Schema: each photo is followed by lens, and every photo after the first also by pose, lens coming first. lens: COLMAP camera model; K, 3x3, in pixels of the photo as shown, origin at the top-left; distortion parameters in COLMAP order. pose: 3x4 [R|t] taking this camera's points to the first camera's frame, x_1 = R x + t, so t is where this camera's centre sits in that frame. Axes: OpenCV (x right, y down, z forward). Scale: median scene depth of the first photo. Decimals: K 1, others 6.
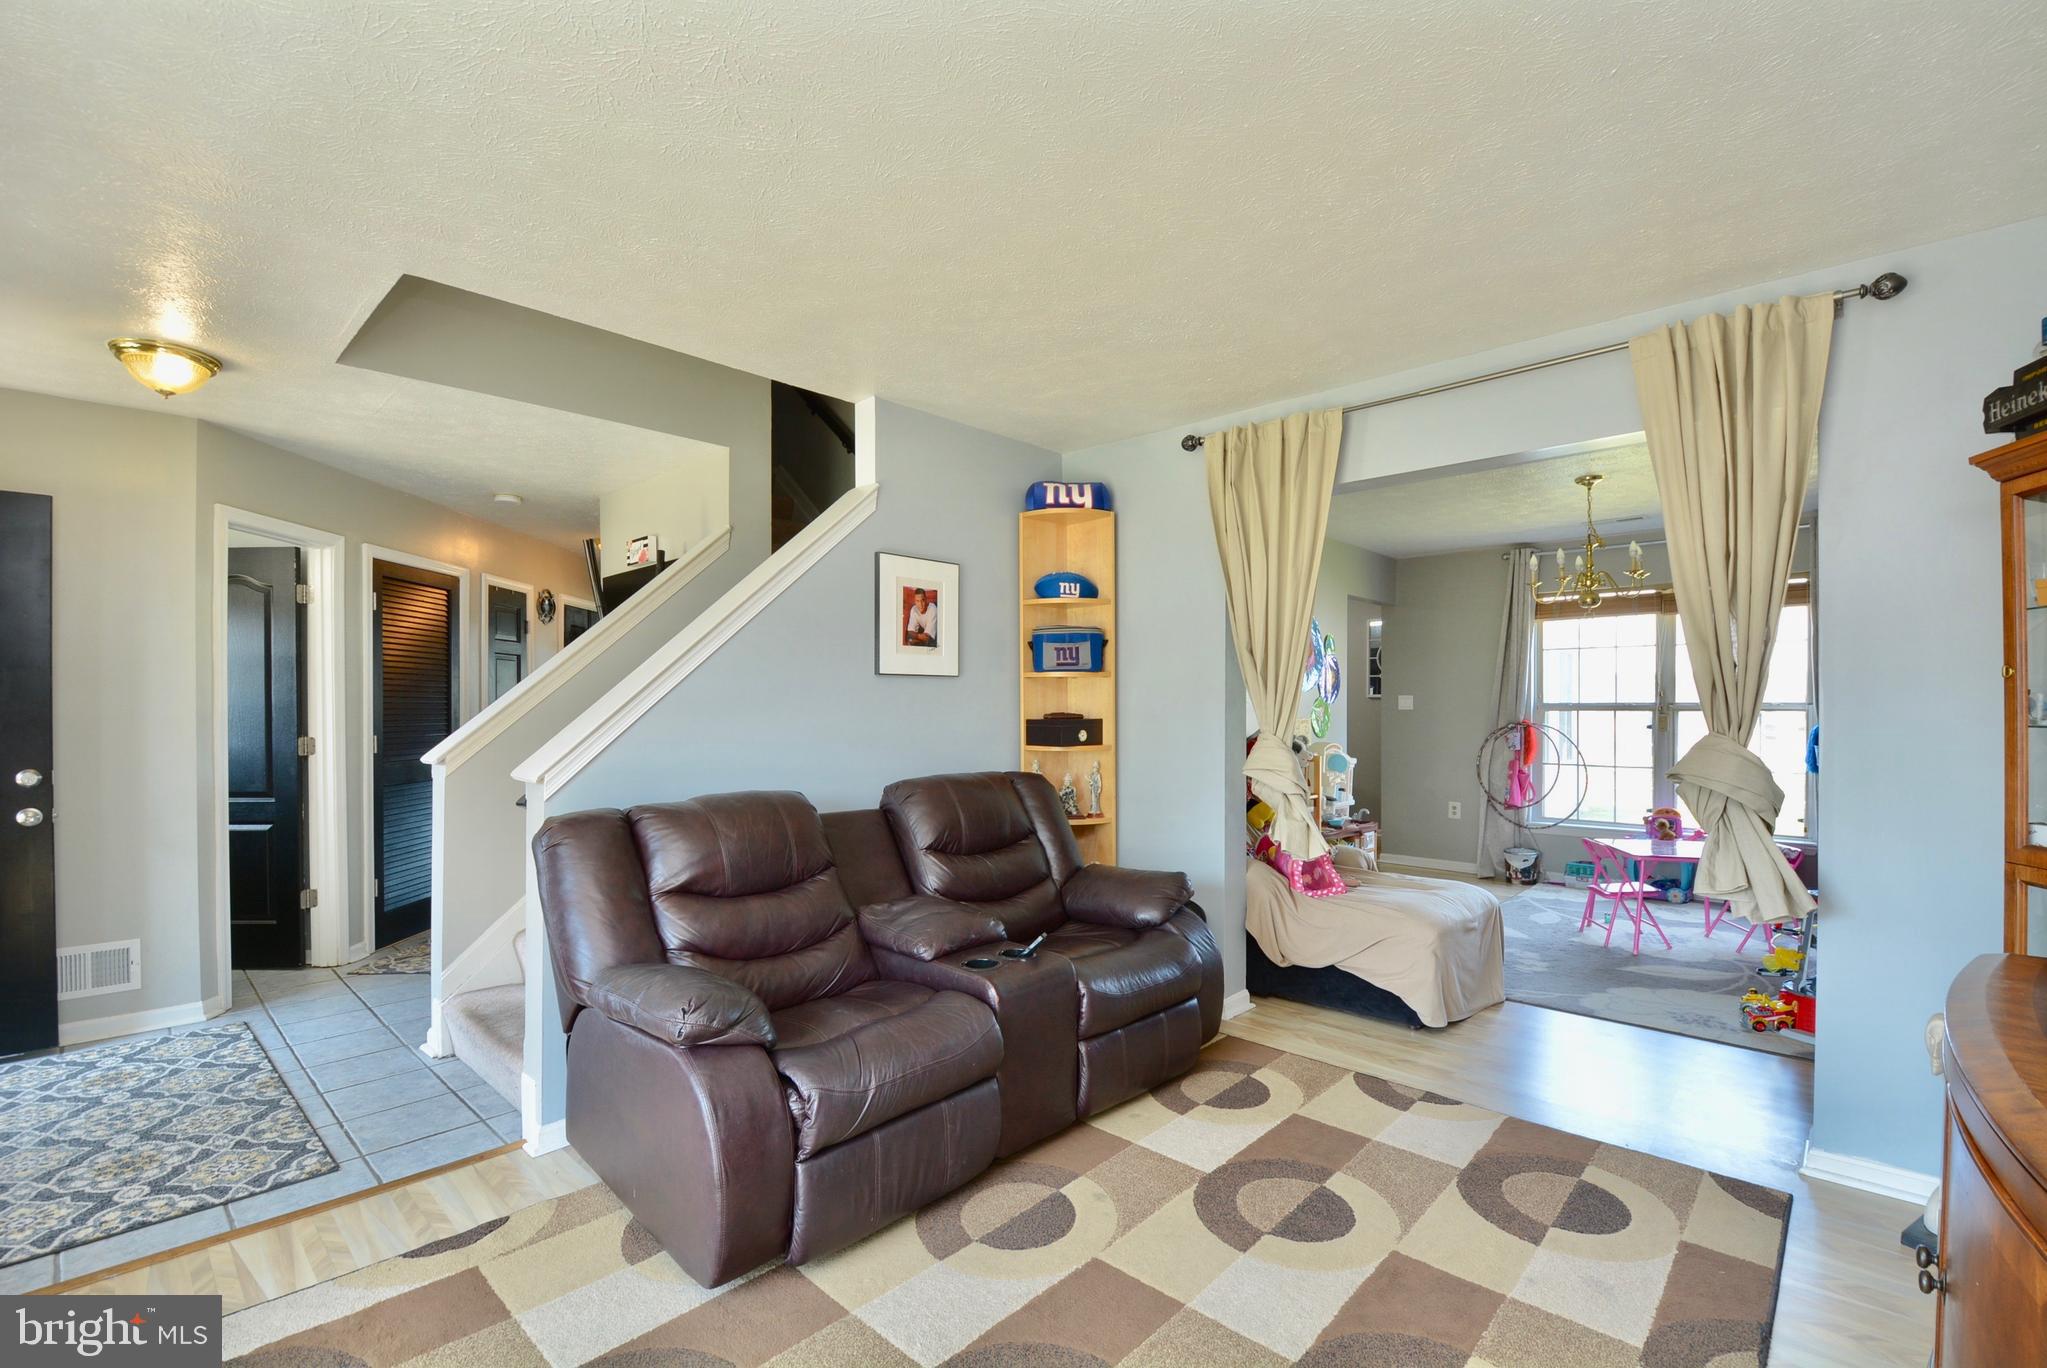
lens RADIAL K [[890.5, 0, 1043.2], [0, 890.5, 709.1], [0, 0, 1]] dist [0.020747, -0.020781]
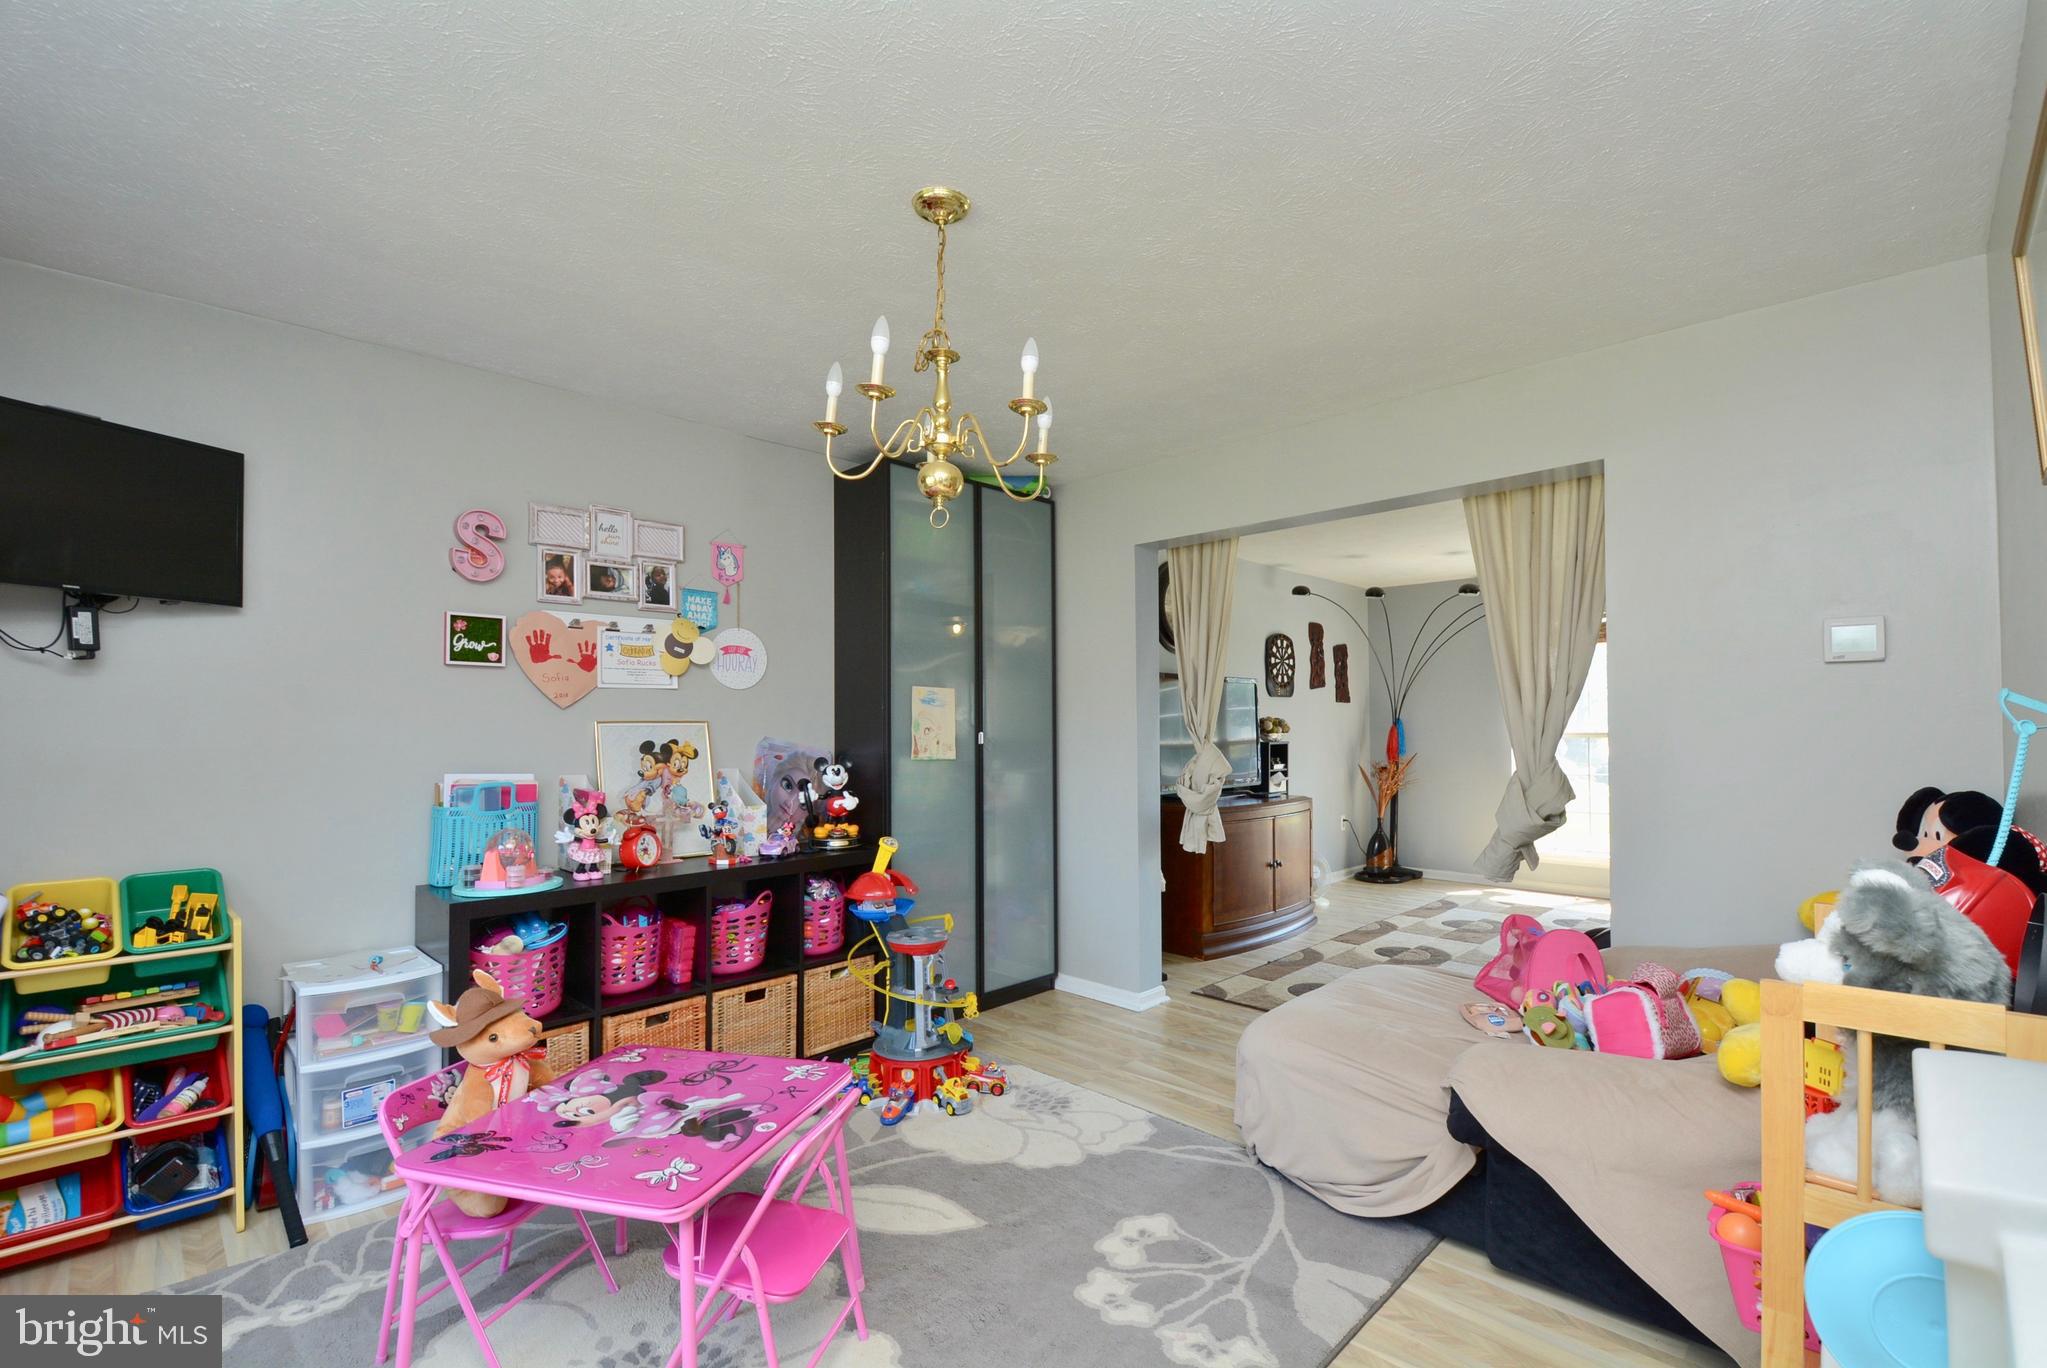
lens RADIAL K [[890.5, 0, 1043.2], [0, 890.5, 709.1], [0, 0, 1]] dist [0.020747, -0.020781]
pose [[-0.999703, 0.003488, 0.024129, 0.407189], [0.003233, 0.999938, -0.010619, -0.005691], [-0.024165, -0.010538, -0.999652, 1.053502]]
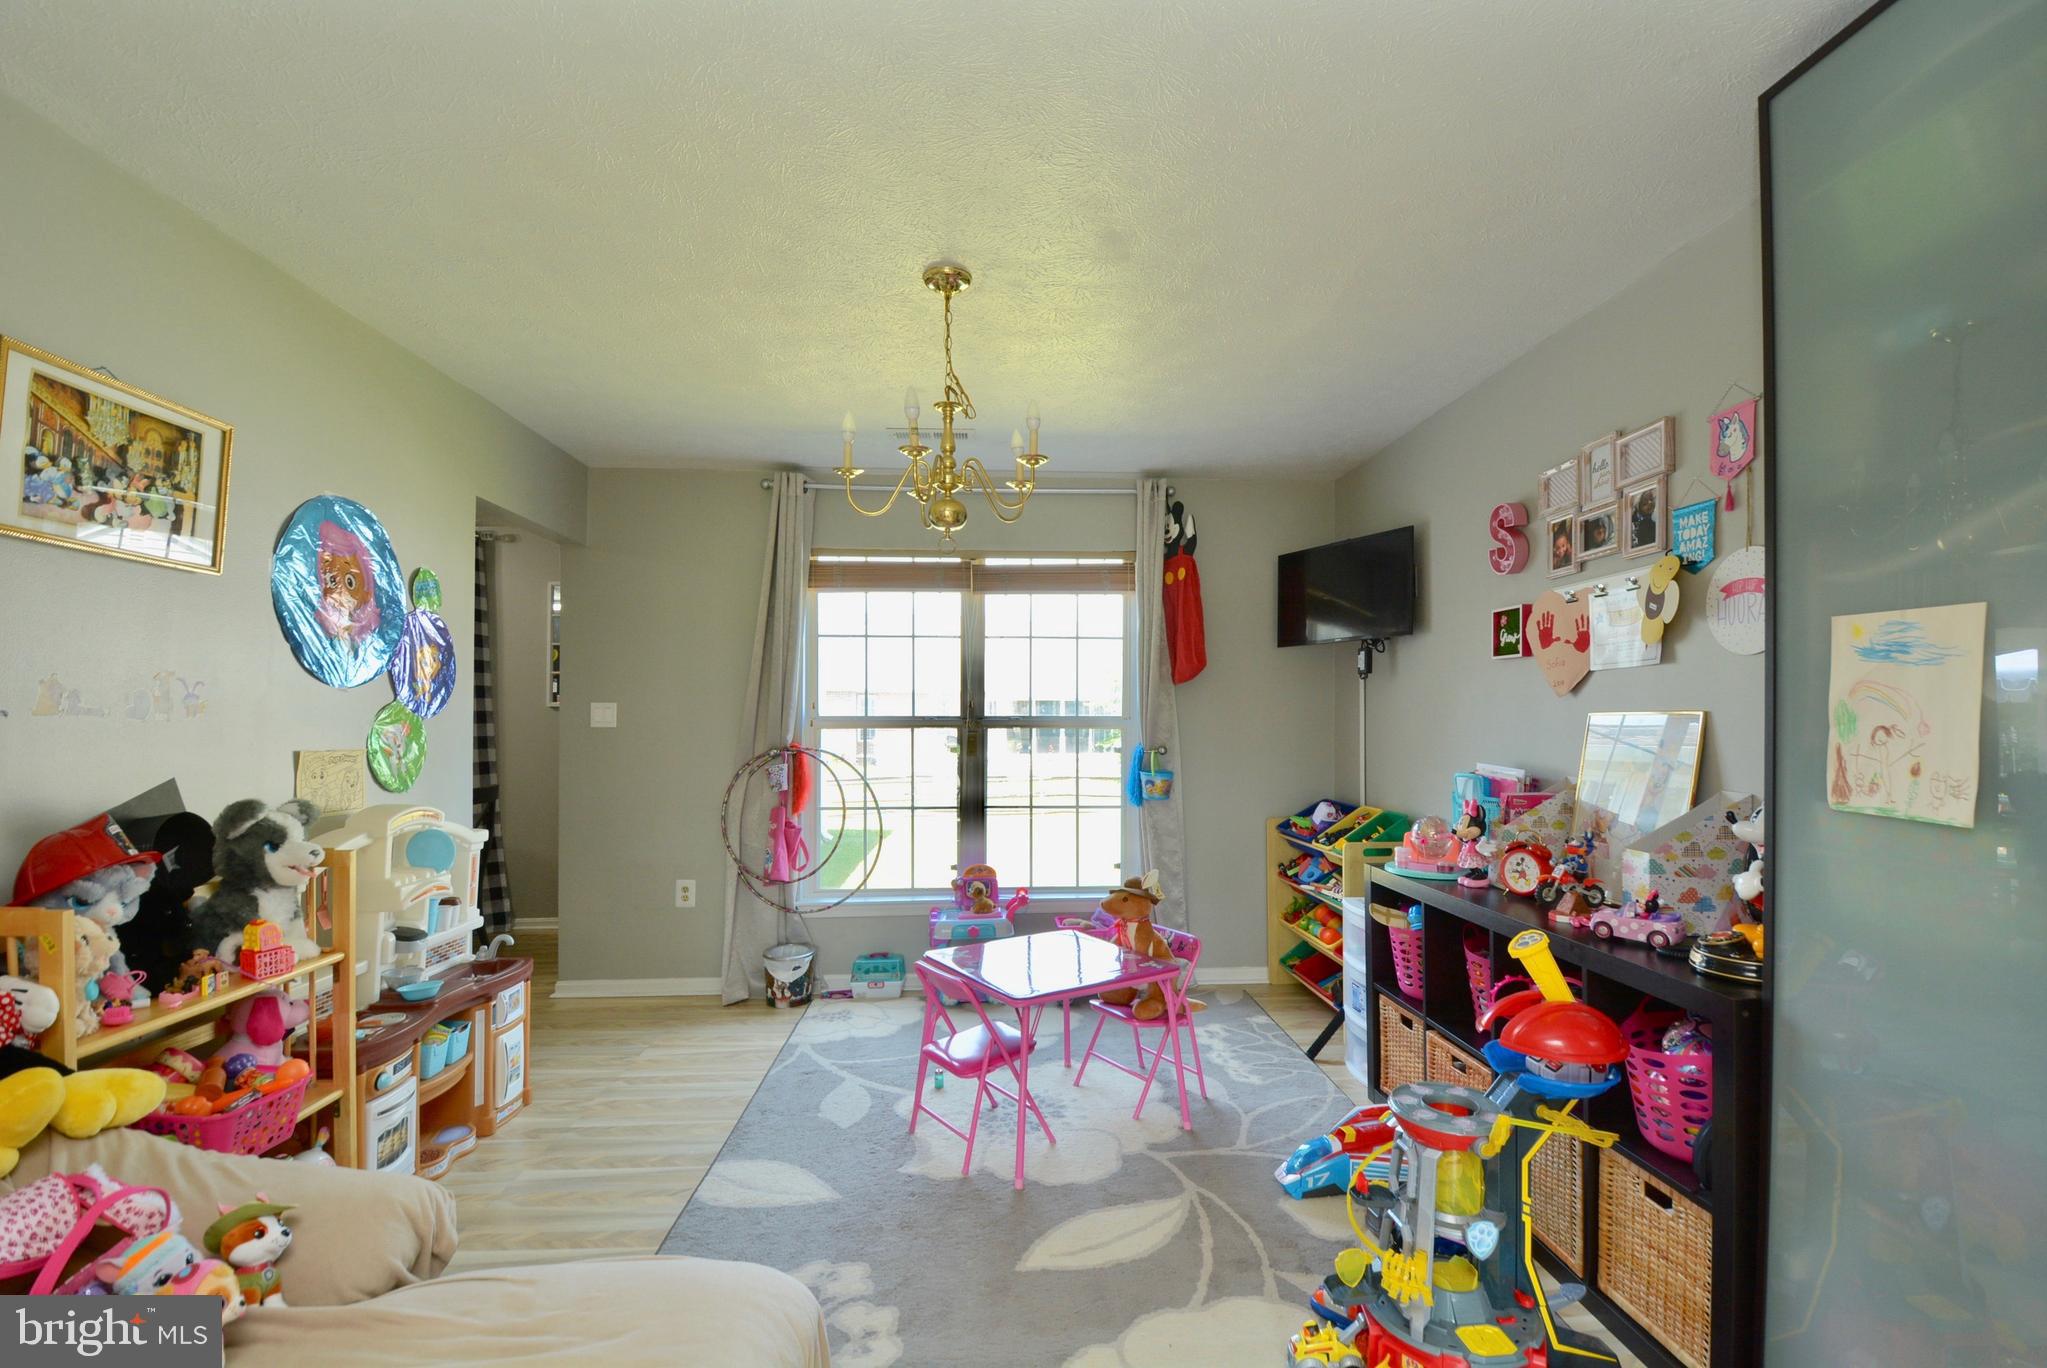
lens RADIAL K [[890.5, 0, 1043.2], [0, 890.5, 709.1], [0, 0, 1]] dist [0.020747, -0.020781]
pose [[0.685449, 0.009189, 0.728063, 0.204415], [0.003132, 0.999874, -0.015568, -0.001190], [-0.728114, 0.012952, 0.685334, 0.450918]]
